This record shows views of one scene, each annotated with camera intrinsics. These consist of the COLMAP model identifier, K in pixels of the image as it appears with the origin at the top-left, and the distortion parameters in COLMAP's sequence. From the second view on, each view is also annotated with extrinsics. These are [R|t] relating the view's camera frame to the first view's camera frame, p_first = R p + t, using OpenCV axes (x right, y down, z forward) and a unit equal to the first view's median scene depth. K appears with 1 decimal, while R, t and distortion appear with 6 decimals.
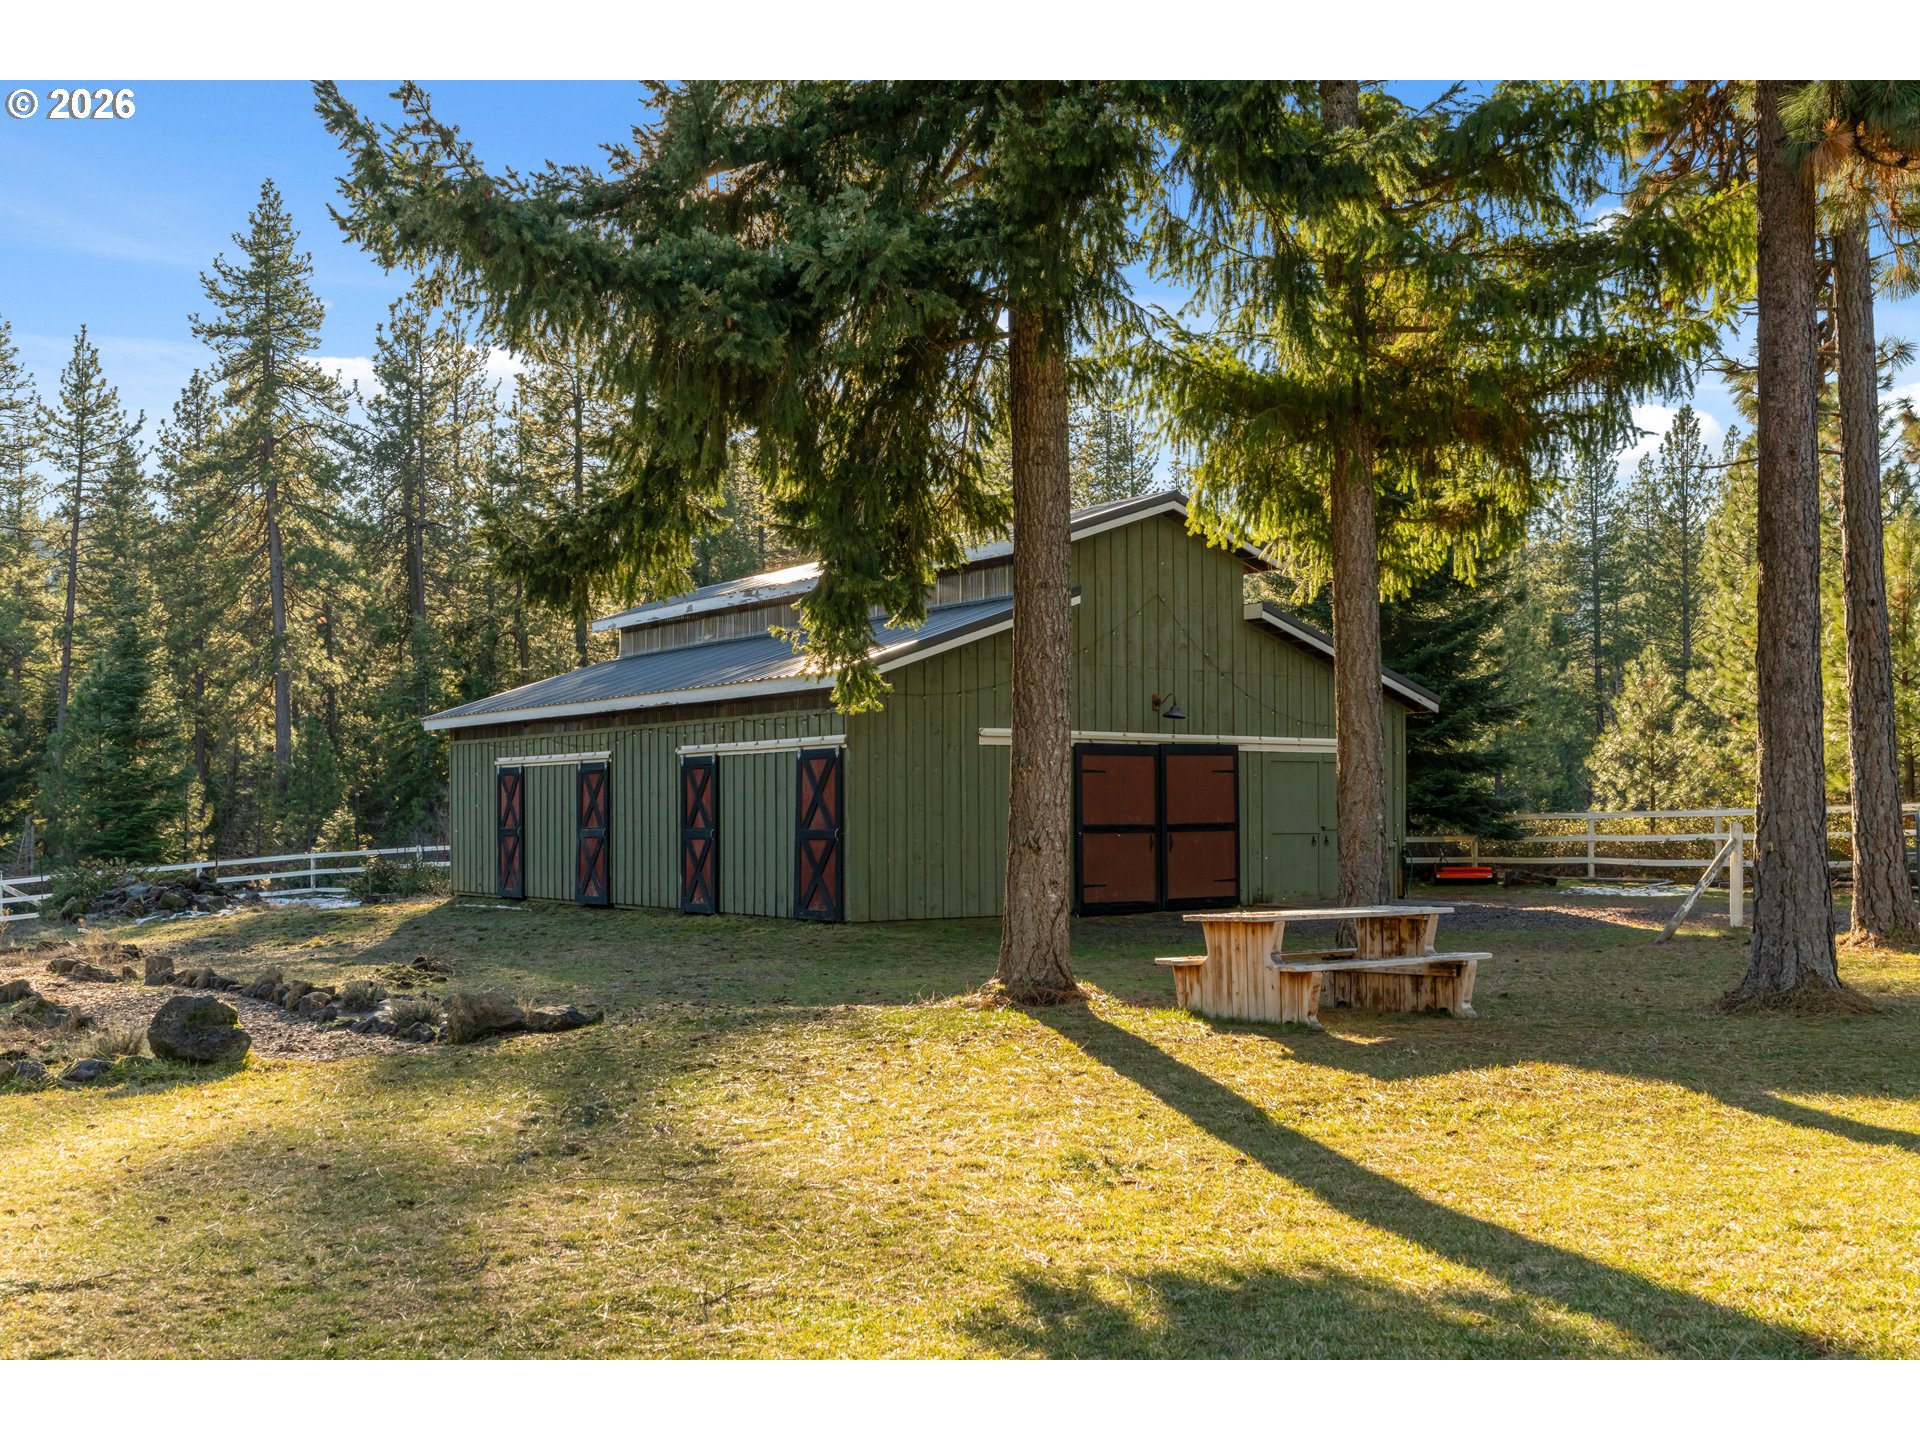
lens RADIAL K [[1954.3, 0, 971.6], [0, 1954.3, 723.8], [0, 0, 1]] dist [0.009911, 0.000000]
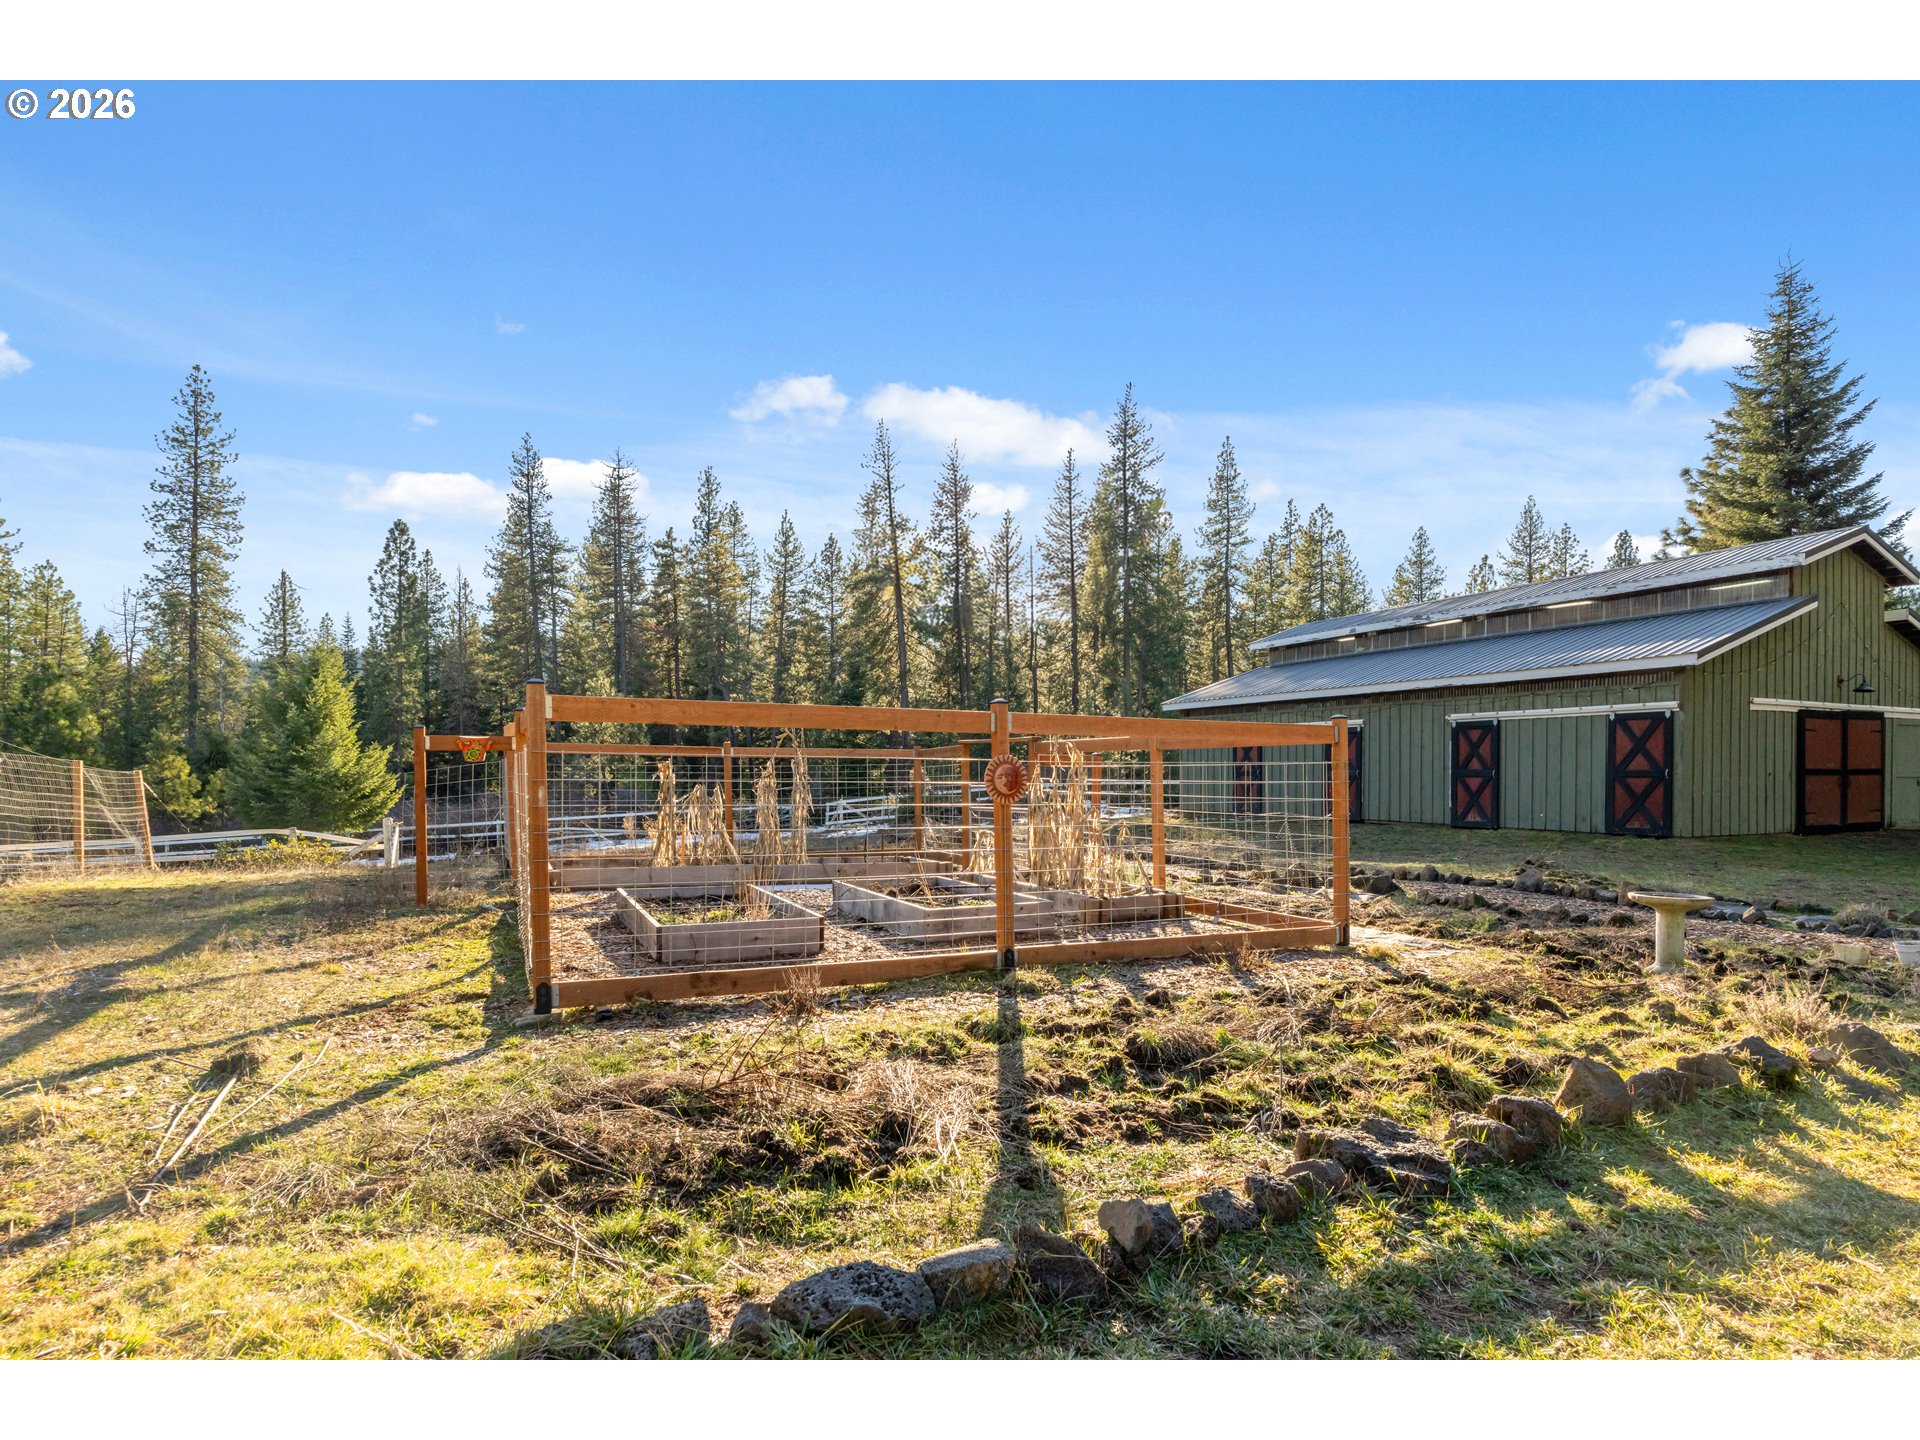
lens RADIAL K [[1008.4, 0, 924.6], [0, 1008.4, 760.4], [0, 0, 1]] dist [-0.006117, -0.000149]
pose [[0.979557, 0.005061, -0.201105, -0.389094], [0.002336, 0.999330, 0.036530, 0.017505], [0.201155, -0.036253, 0.978888, 0.173147]]
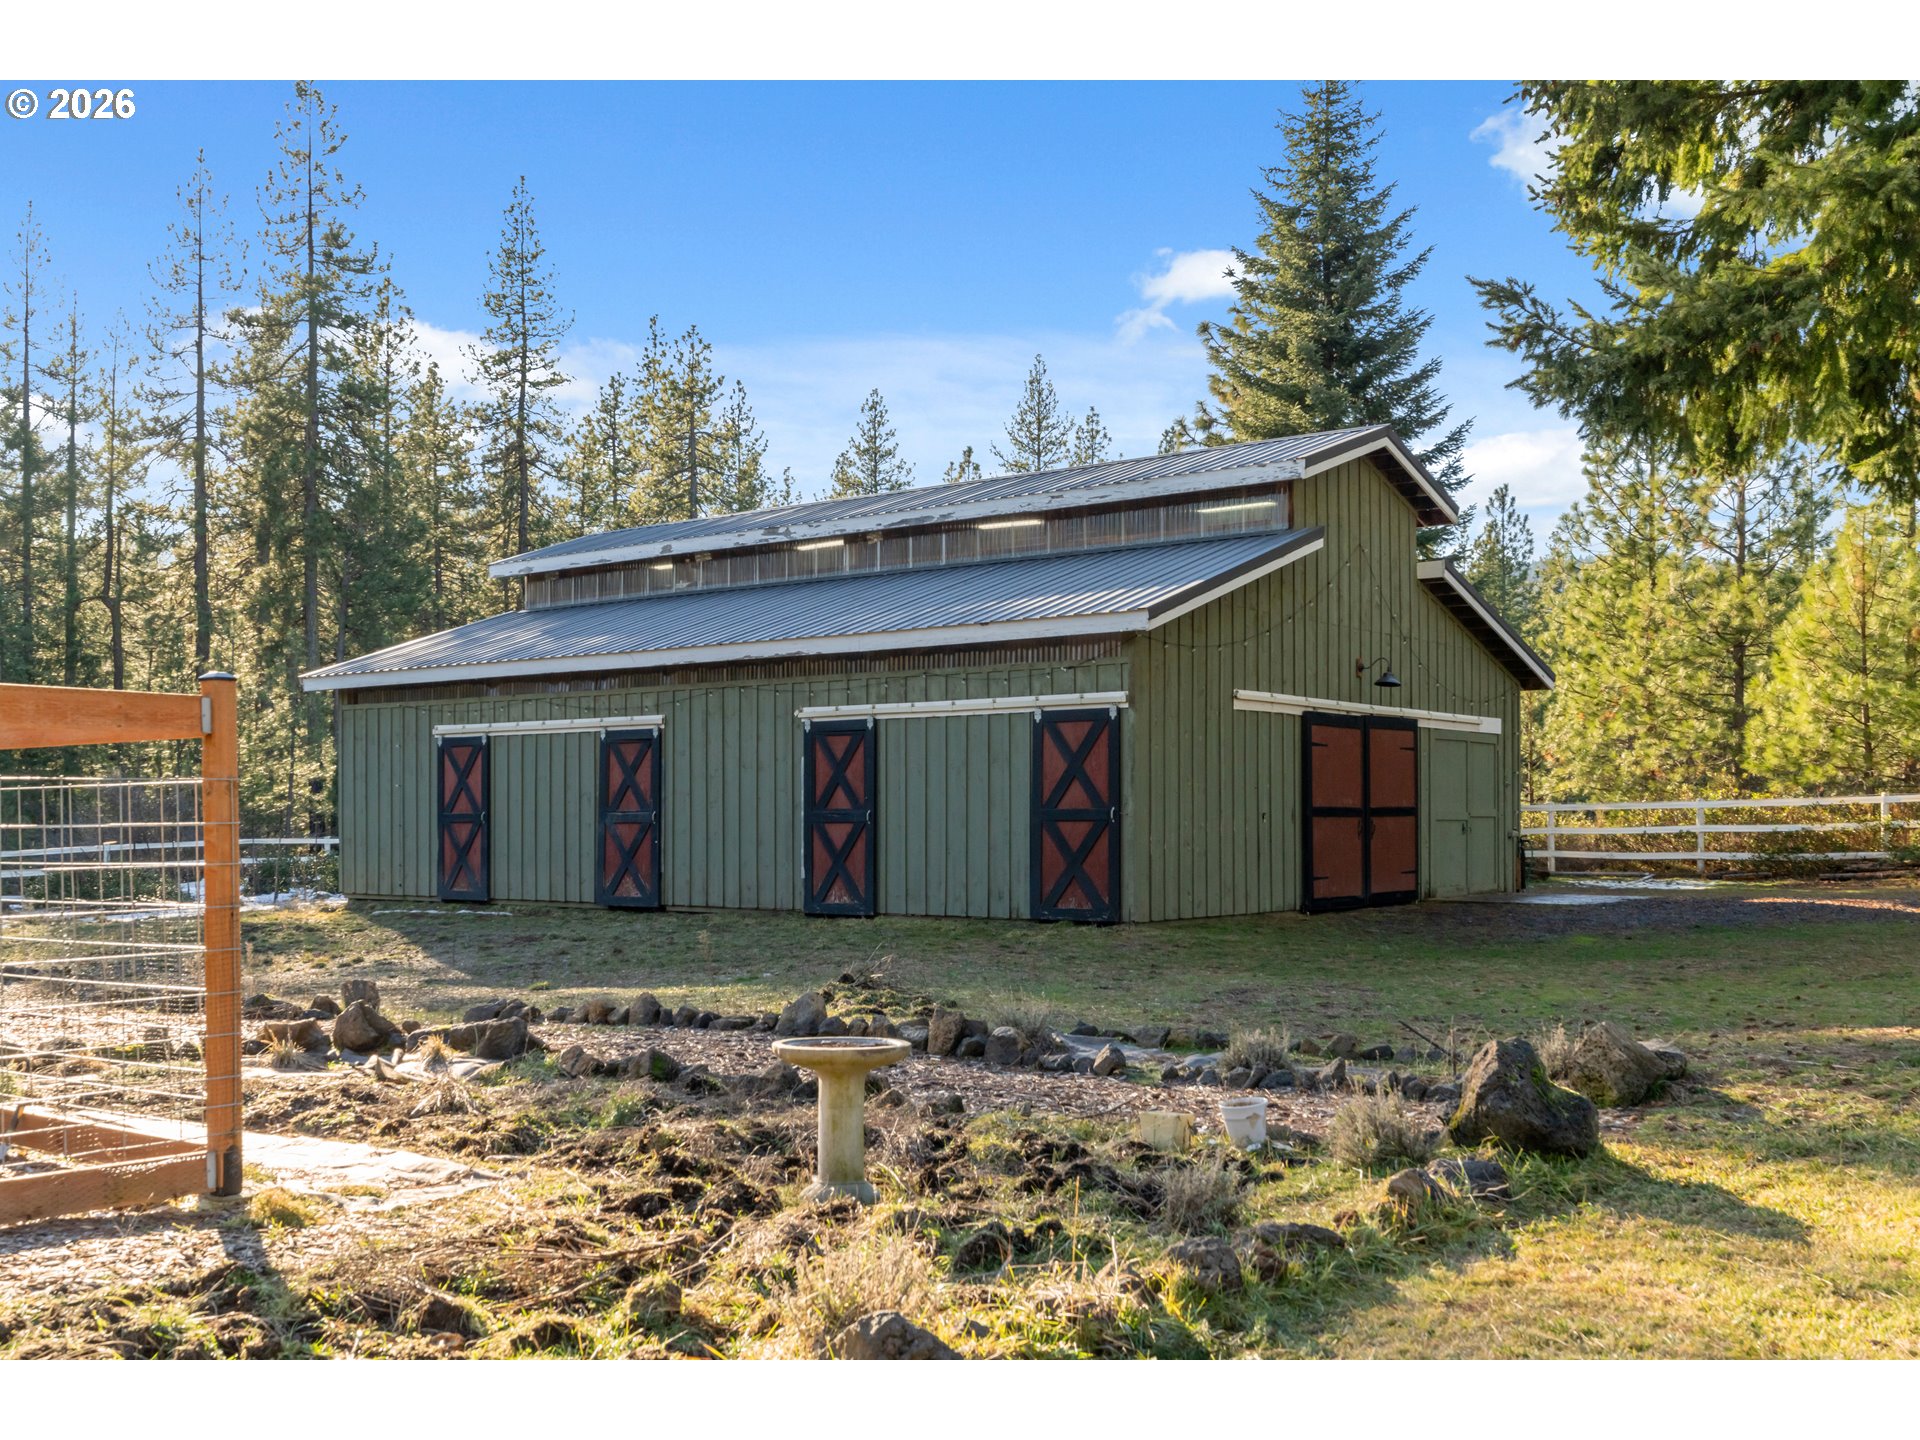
lens RADIAL K [[1954.3, 0, 958.4], [0, 1954.3, 730.5], [0, 0, 1]] dist [0.009911, 0.000000]
pose [[0.959325, 0.016620, 0.281816, -0.316624], [-0.016631, 0.999859, -0.002354, 0.021742], [-0.281815, -0.002428, 0.959466, 0.211959]]
